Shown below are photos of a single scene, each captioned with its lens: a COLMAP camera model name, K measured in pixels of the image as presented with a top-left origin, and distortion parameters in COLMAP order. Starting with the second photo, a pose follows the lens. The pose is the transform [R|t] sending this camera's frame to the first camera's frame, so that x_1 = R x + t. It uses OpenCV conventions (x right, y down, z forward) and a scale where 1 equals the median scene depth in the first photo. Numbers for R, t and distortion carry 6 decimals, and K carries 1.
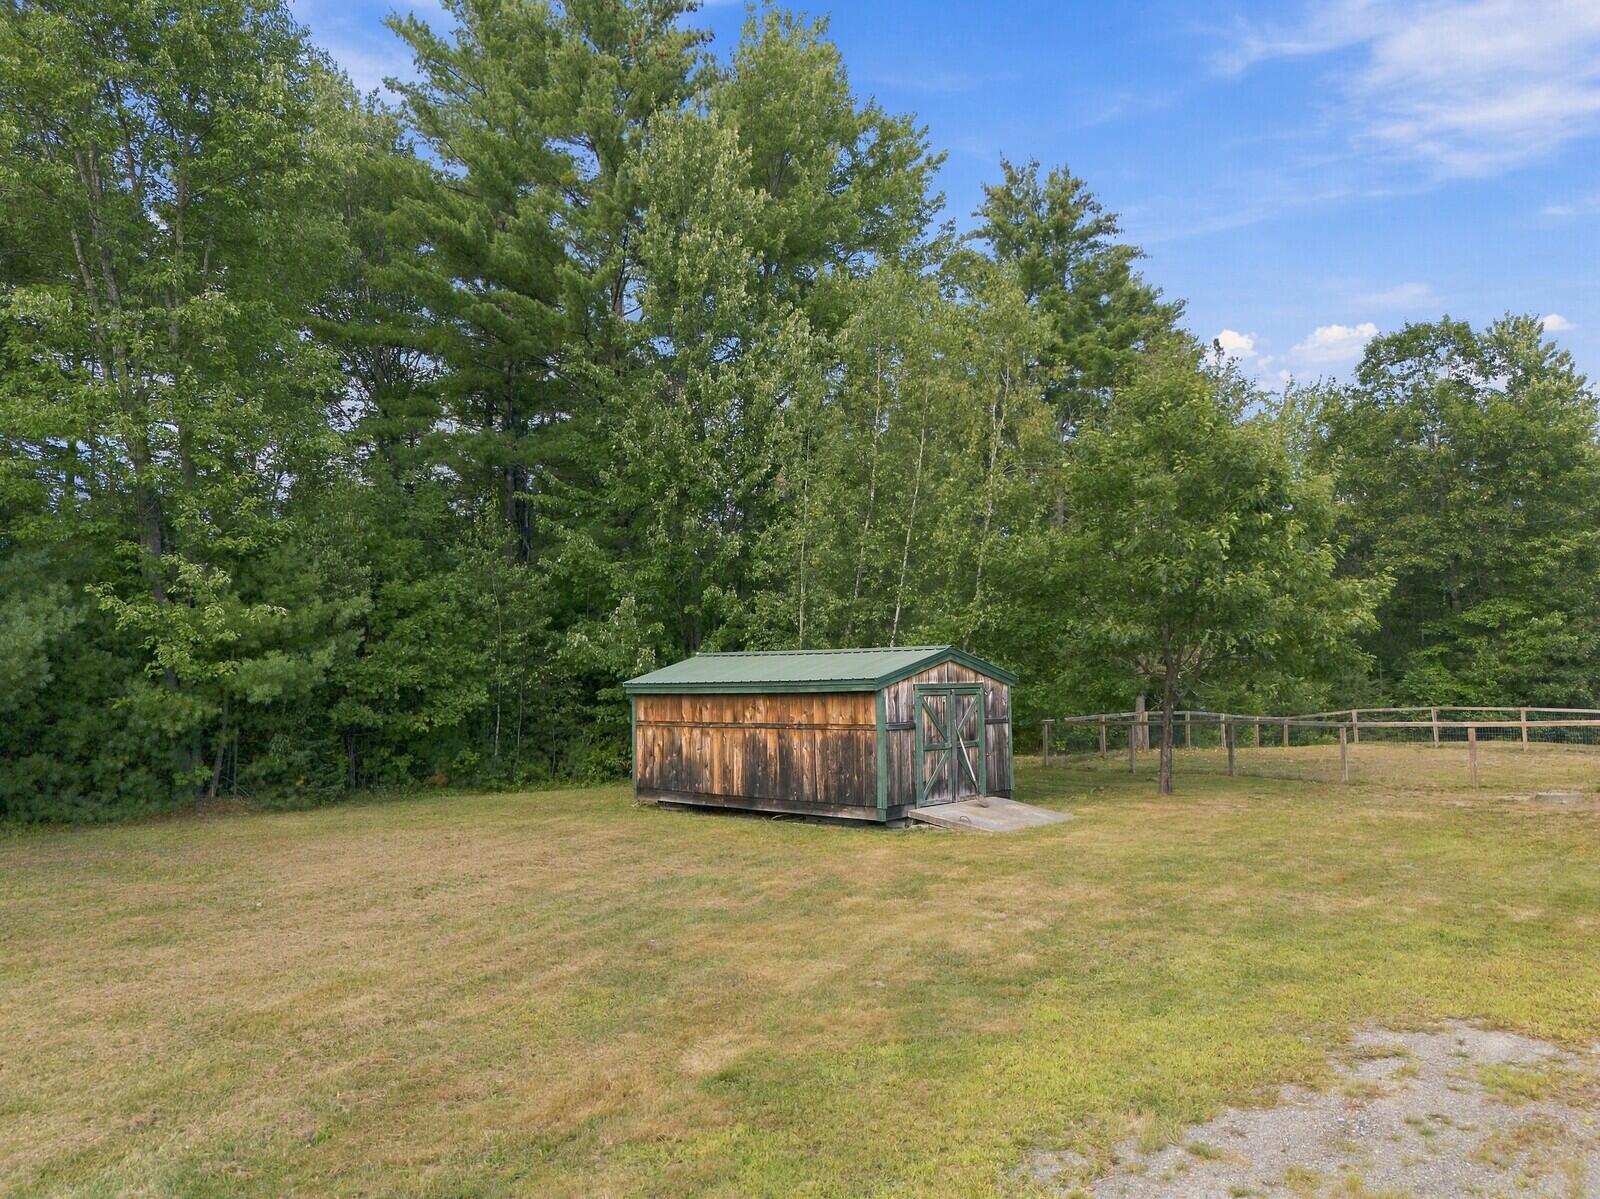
lens RADIAL K [[1114.8, 0, 809.1], [0, 1114.8, 605.5], [0, 0, 1]] dist [0.070872, -0.062018]
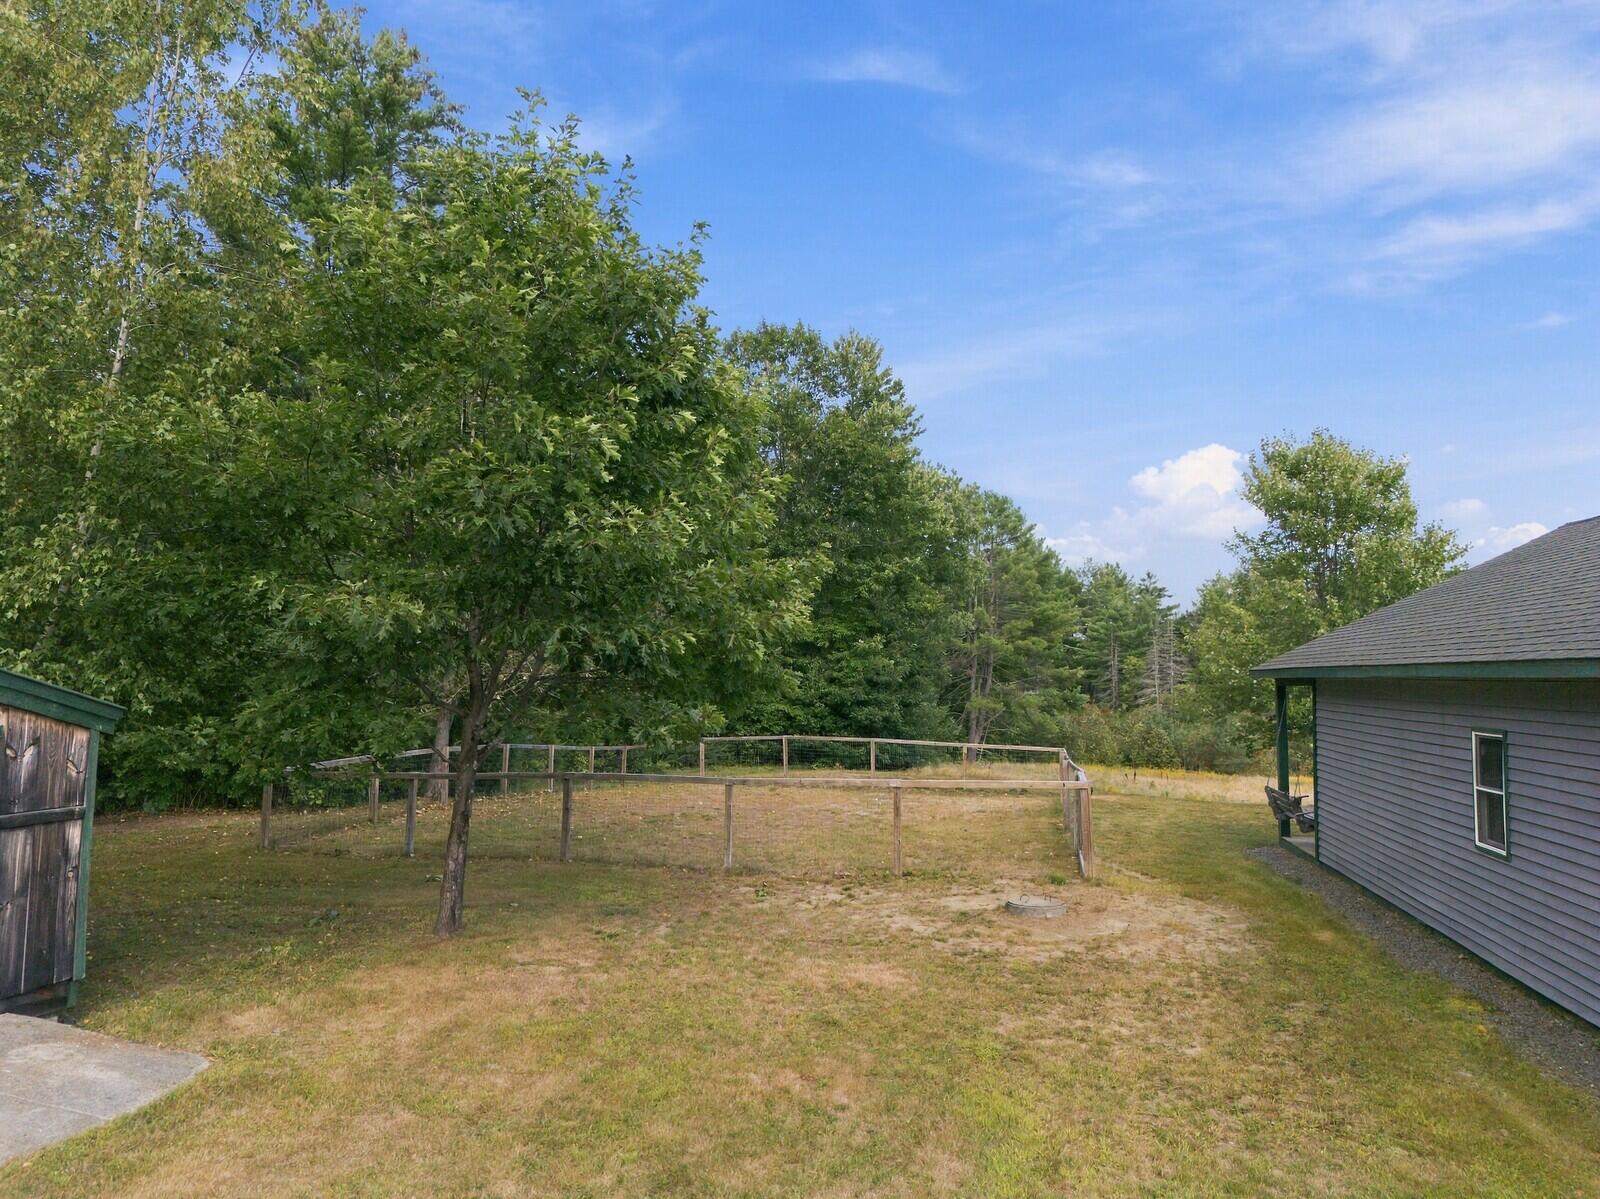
lens RADIAL K [[1114.8, 0, 809.1], [0, 1114.8, 605.5], [0, 0, 1]] dist [0.070872, -0.062018]
pose [[0.837023, 0.066187, 0.543150, 0.211133], [-0.062790, 0.997718, -0.024816, 0.023364], [-0.543553, -0.013333, 0.839269, 0.619912]]
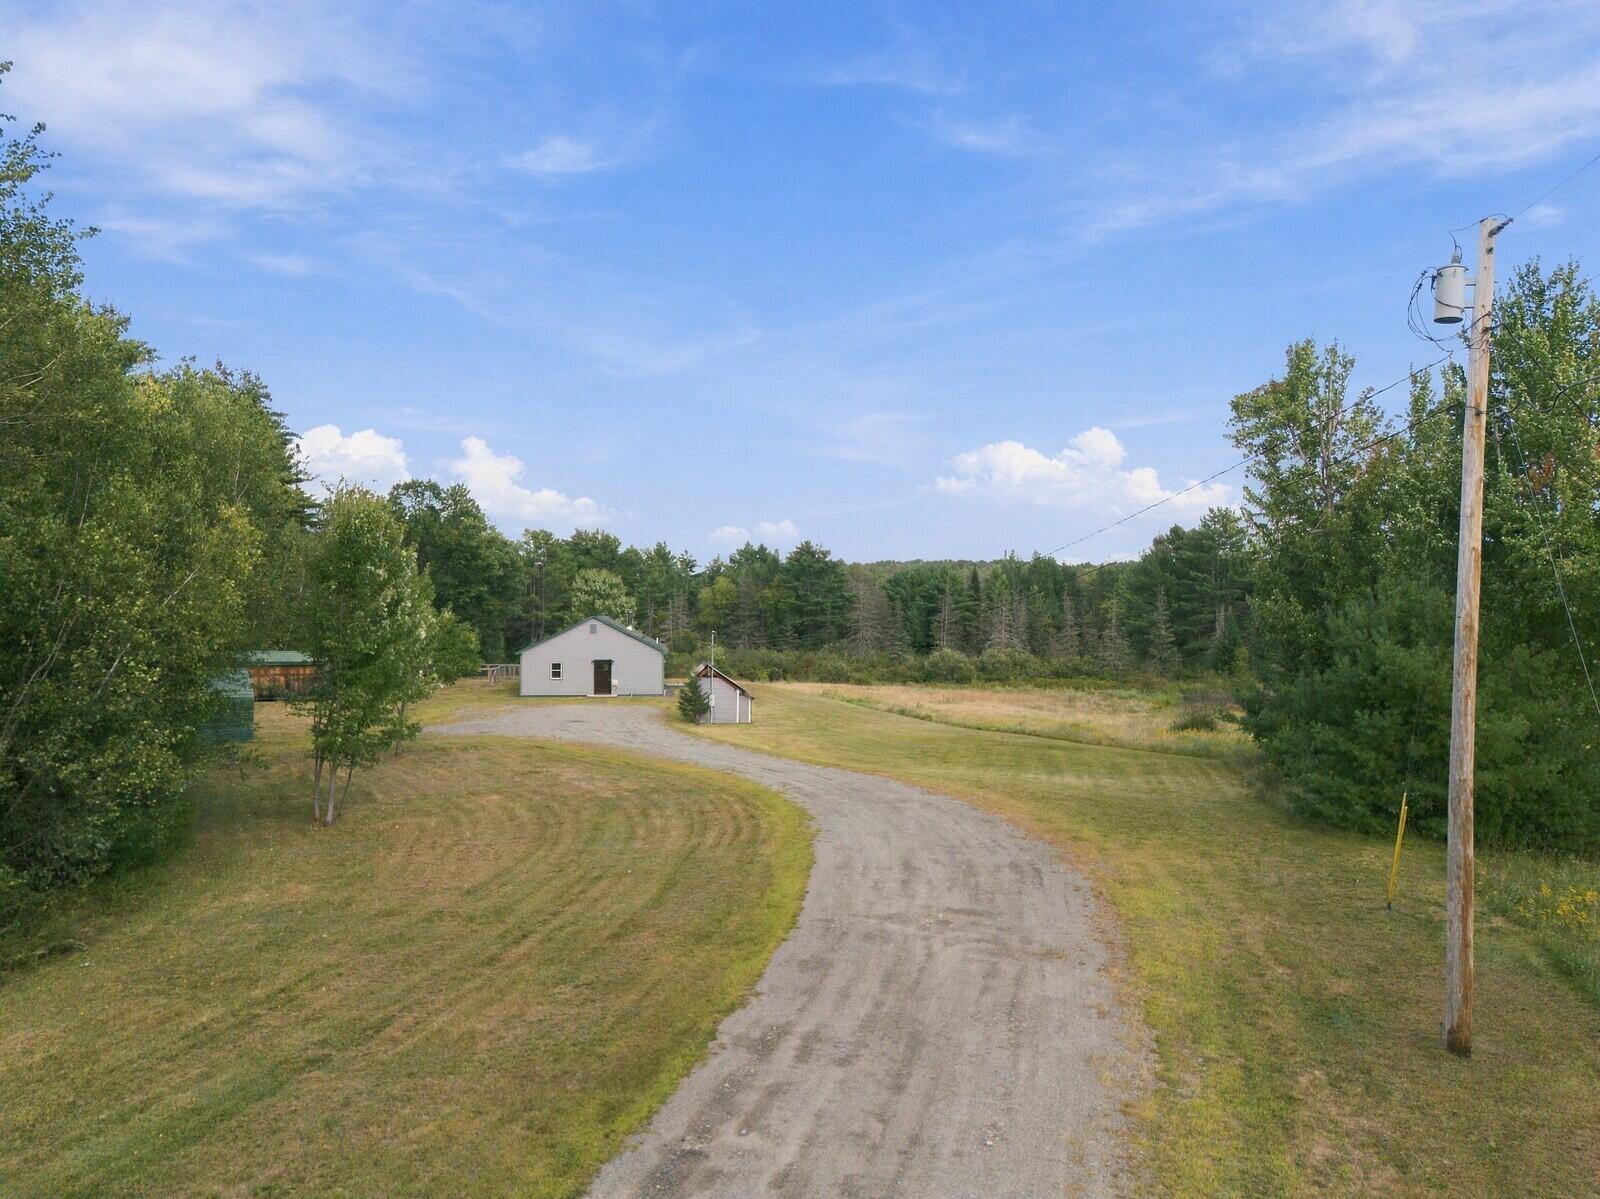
lens RADIAL K [[1114.8, 0, 809.1], [0, 1114.8, 605.5], [0, 0, 1]] dist [0.070872, -0.062018]
pose [[0.618188, 0.031424, 0.785402, -2.123042], [-0.067652, 0.997620, 0.013334, -0.310297], [-0.783113, -0.061377, 0.618843, -2.876918]]
